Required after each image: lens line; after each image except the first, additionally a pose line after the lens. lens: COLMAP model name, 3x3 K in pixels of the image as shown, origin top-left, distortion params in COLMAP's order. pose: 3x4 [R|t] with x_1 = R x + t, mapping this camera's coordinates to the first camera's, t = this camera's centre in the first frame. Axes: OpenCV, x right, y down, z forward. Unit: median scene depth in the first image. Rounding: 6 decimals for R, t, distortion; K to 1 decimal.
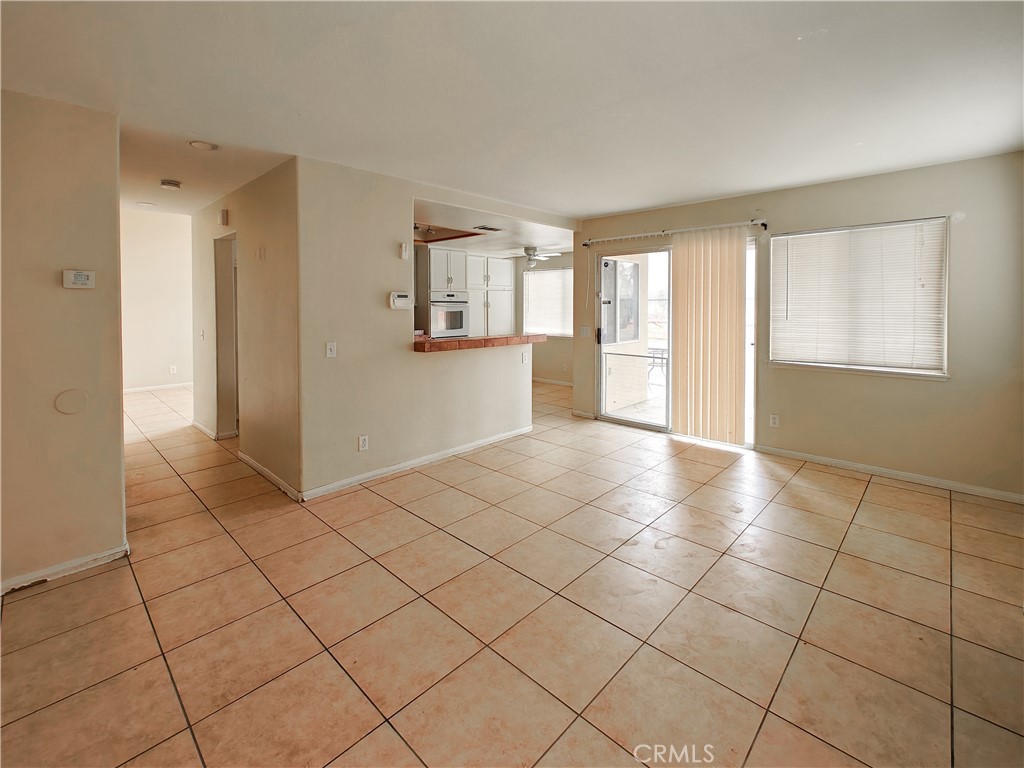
lens RADIAL K [[435.0, 0, 508.8], [0, 435.0, 371.5], [0, 0, 1]] dist [0.001189, 0.000473]
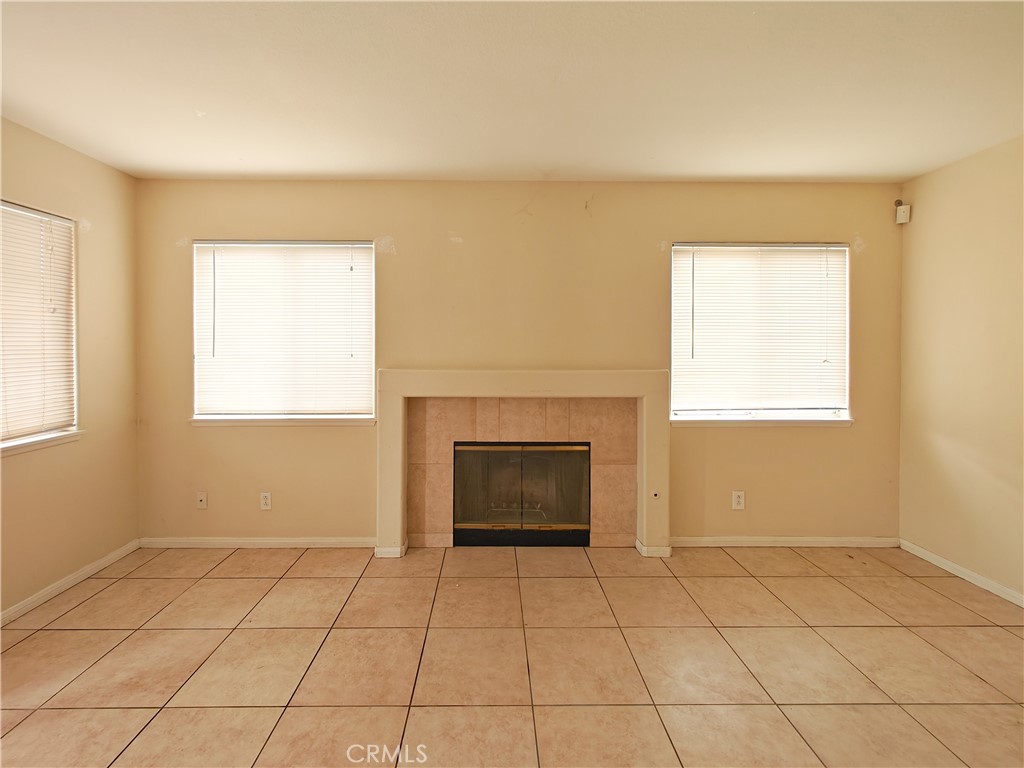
lens RADIAL K [[435.0, 0, 508.8], [0, 435.0, 371.5], [0, 0, 1]] dist [0.001189, 0.000473]
pose [[-0.703076, -0.034342, 0.710285, -0.053825], [0.108114, 0.982060, 0.154499, -0.130712], [-0.702848, 0.185416, -0.686750, 0.990593]]
